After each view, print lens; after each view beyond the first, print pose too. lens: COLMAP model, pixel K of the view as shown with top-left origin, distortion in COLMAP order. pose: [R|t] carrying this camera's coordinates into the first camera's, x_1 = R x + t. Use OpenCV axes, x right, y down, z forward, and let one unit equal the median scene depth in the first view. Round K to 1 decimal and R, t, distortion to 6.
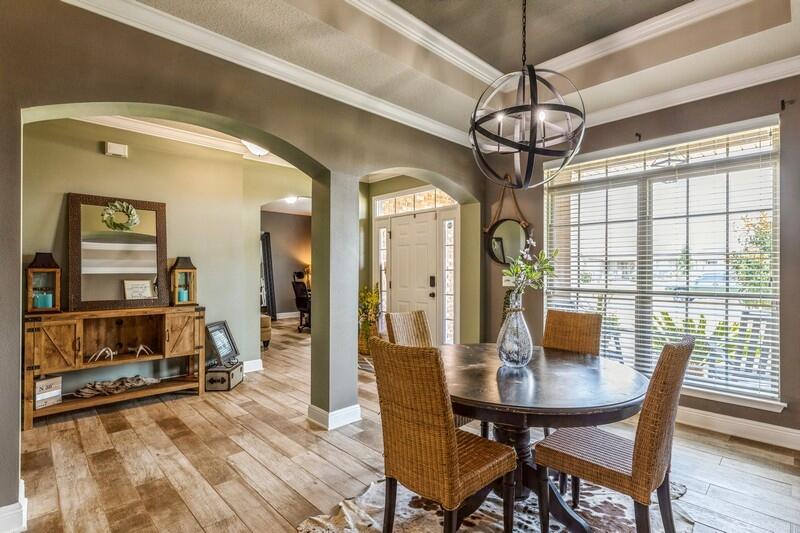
lens RADIAL K [[389.7, 0, 400.4], [0, 389.7, 266.4], [0, 0, 1]] dist [0.002028, 0.000639]
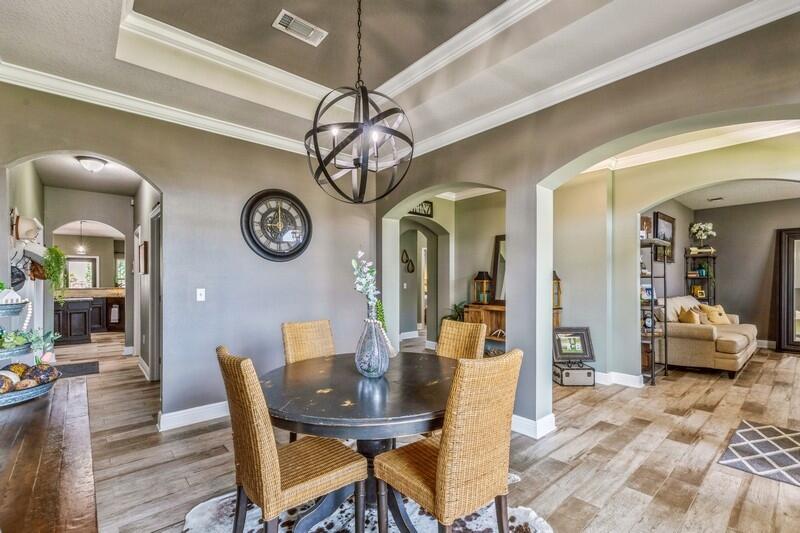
lens RADIAL K [[361.0, 0, 405.2], [0, 361.0, 273.9], [0, 0, 1]] dist [0.001260, 0.000173]
pose [[-0.044069, -0.016757, -0.998888, 0.749379], [0.005798, 0.999838, -0.017029, 0.004936], [0.999012, -0.006542, -0.043965, 0.676761]]
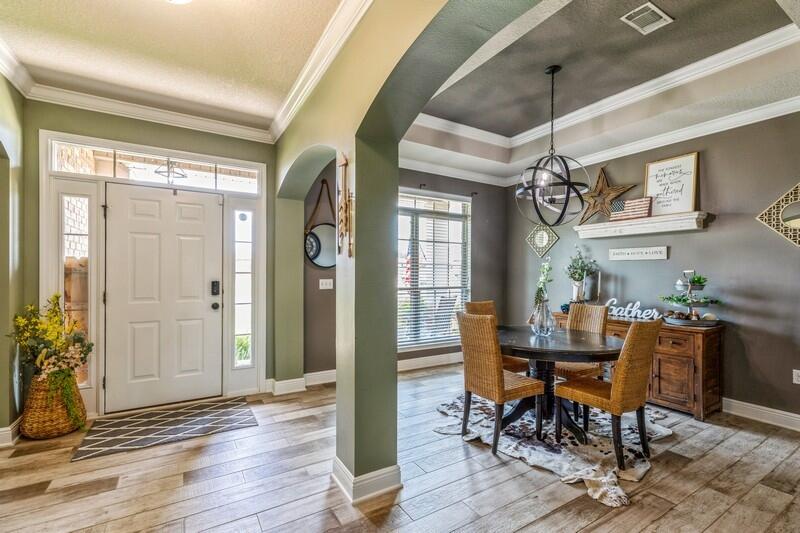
lens RADIAL K [[361.0, 0, 405.2], [0, 361.0, 273.9], [0, 0, 1]] dist [0.001260, 0.000173]
pose [[0.211790, -0.001284, 0.977314, -0.760438], [-0.015258, 0.999873, 0.004620, 0.004400], [-0.977196, -0.015890, 0.211744, 0.746940]]
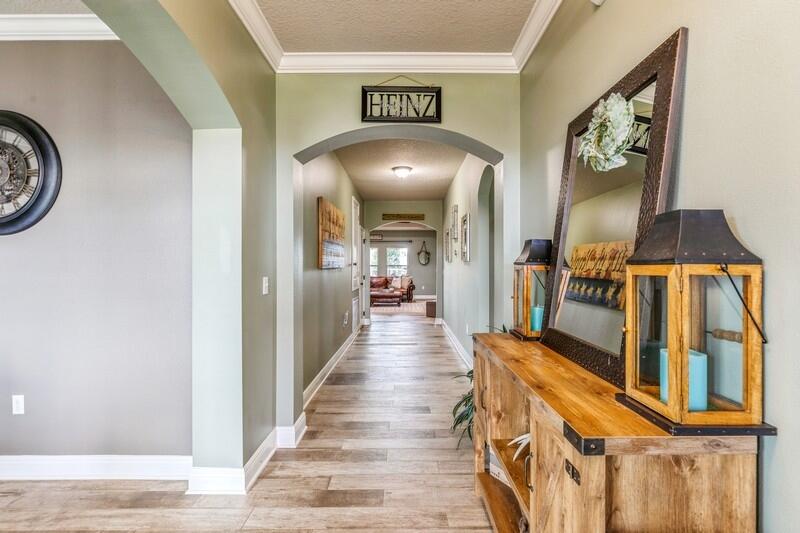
lens RADIAL K [[389.7, 0, 400.4], [0, 389.7, 266.4], [0, 0, 1]] dist [0.002028, 0.000639]
pose [[-0.696944, 0.000285, -0.717125, -0.308331], [0.005511, 0.999973, -0.004959, 0.009165], [0.717104, -0.007408, -0.696927, 1.217271]]
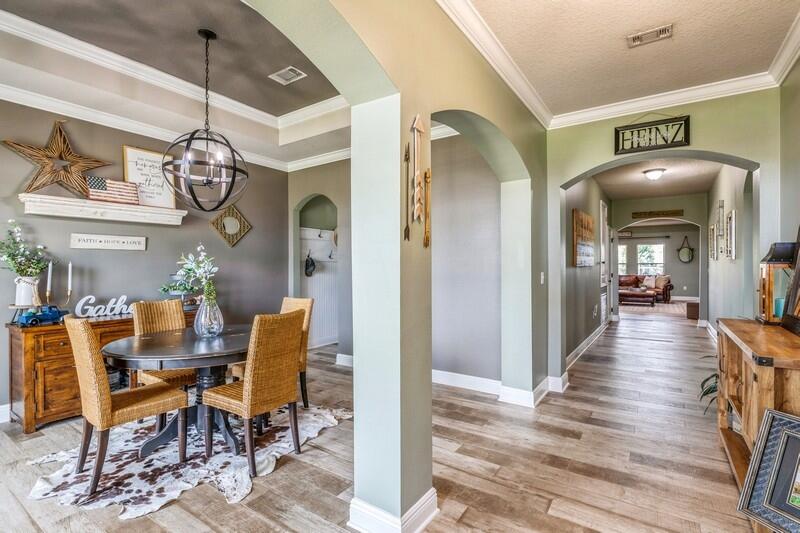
lens RADIAL K [[381.3, 0, 403.7], [0, 381.3, 265.9], [0, 0, 1]] dist [-0.011312, 0.001267]
pose [[-0.977421, 0.003555, -0.211271, -0.058497], [0.004647, 0.999978, -0.004671, 0.009313], [0.211250, -0.005547, -0.977416, 1.478084]]
